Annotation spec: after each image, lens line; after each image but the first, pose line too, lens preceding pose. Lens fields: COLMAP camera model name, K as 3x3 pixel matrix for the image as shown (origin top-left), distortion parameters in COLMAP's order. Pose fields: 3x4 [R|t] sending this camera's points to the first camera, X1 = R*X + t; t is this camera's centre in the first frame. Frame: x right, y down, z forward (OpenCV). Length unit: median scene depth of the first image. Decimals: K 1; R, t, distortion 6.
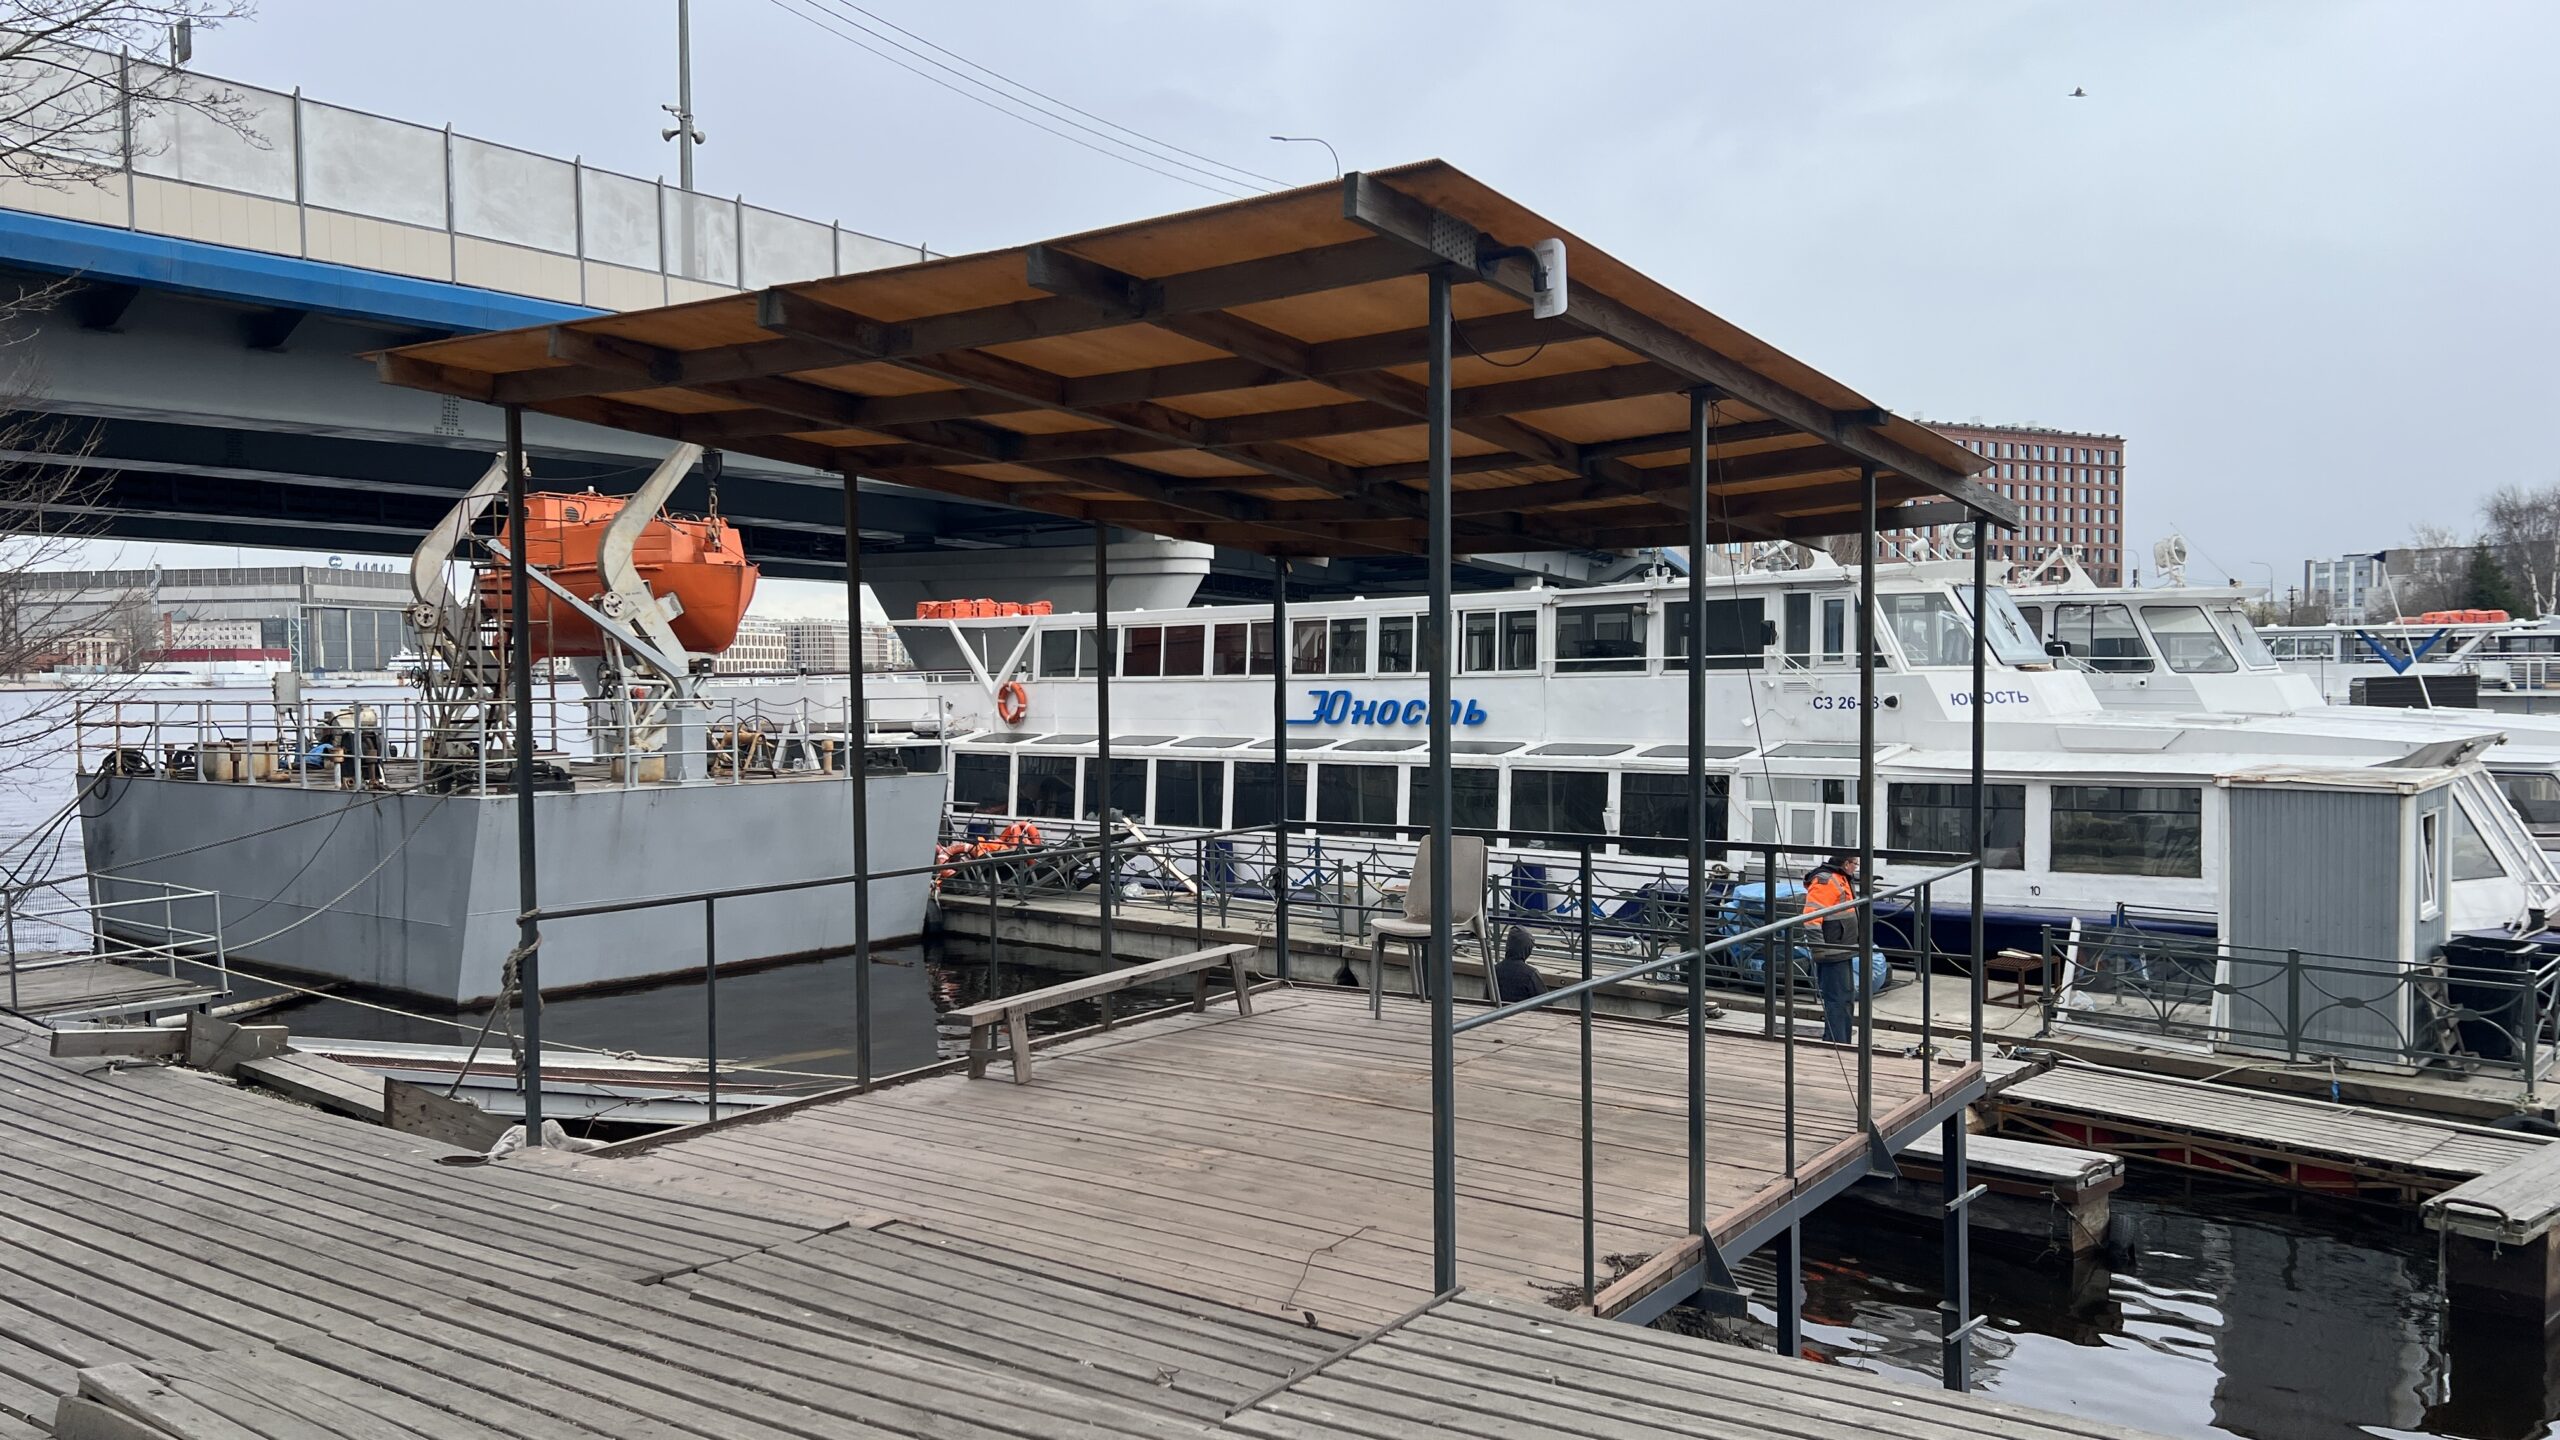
lens RADIAL K [[1914.4, 0, 1248.2], [0, 1914.4, 728.4], [0, 0, 1]] dist [0.055931, -0.063055]
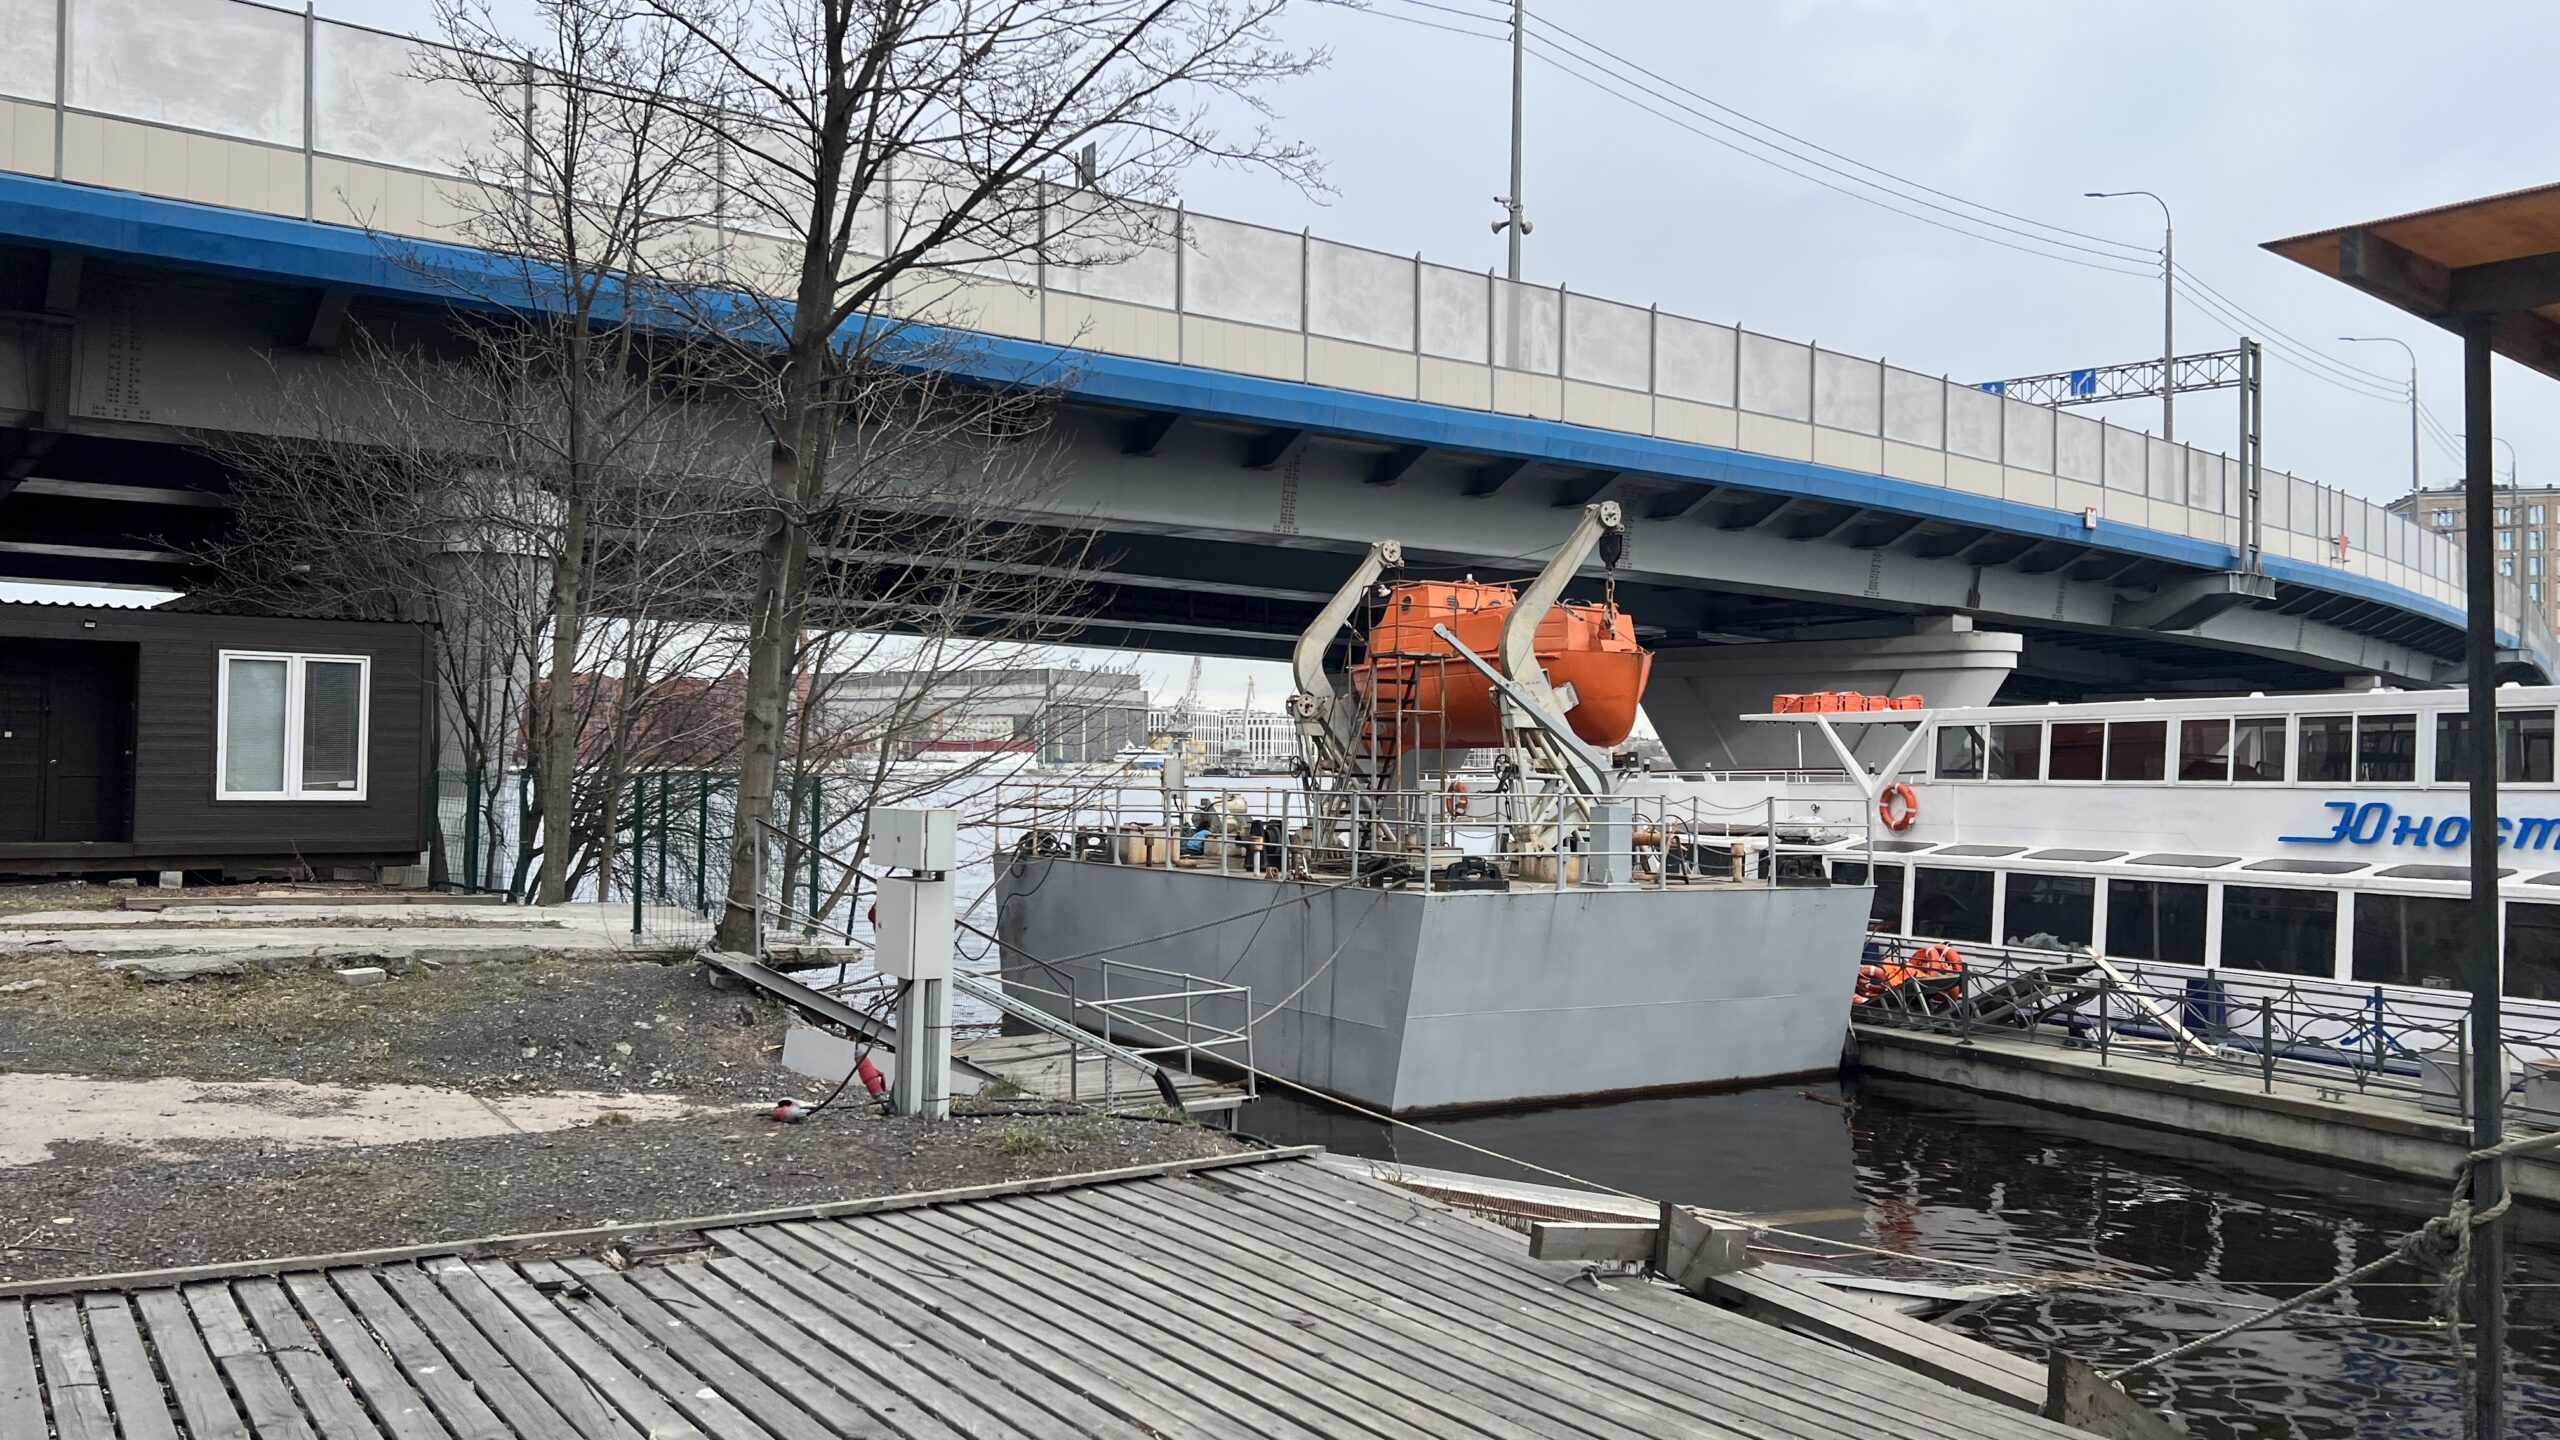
lens RADIAL K [[1914.4, 0, 1285.4], [0, 1914.4, 722.9], [0, 0, 1]] dist [0.055931, -0.063055]
pose [[0.945619, 0.010935, -0.325093, -0.114267], [-0.028900, 0.998307, -0.050484, 0.000937], [0.323991, 0.057134, 0.944334, 0.063065]]
